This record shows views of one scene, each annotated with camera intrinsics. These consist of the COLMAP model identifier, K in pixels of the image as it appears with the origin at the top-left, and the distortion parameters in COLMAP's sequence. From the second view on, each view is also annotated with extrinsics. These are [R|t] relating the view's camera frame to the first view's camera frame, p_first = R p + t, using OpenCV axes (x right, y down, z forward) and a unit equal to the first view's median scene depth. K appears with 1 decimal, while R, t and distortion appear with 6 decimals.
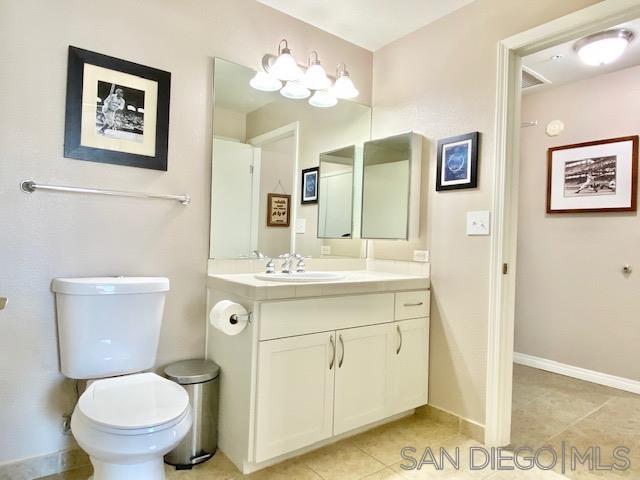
lens RADIAL K [[398.5, 0, 320.8], [0, 398.5, 240.6], [0, 0, 1]] dist [-0.001354, -0.000982]
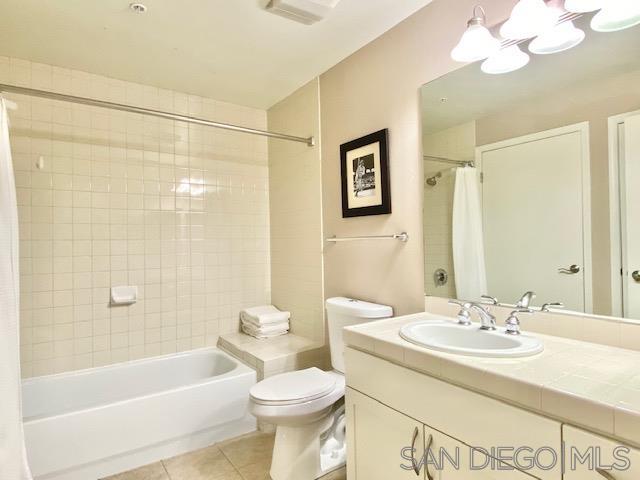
lens RADIAL K [[372.9, 0, 320.7], [0, 372.9, 240.5], [0, 0, 1]] dist [0.001857, -0.000069]
pose [[-0.044765, -0.040985, -0.998156, 0.707140], [0.007459, 0.999117, -0.041359, -0.060401], [0.998970, -0.009296, -0.044419, 0.887049]]
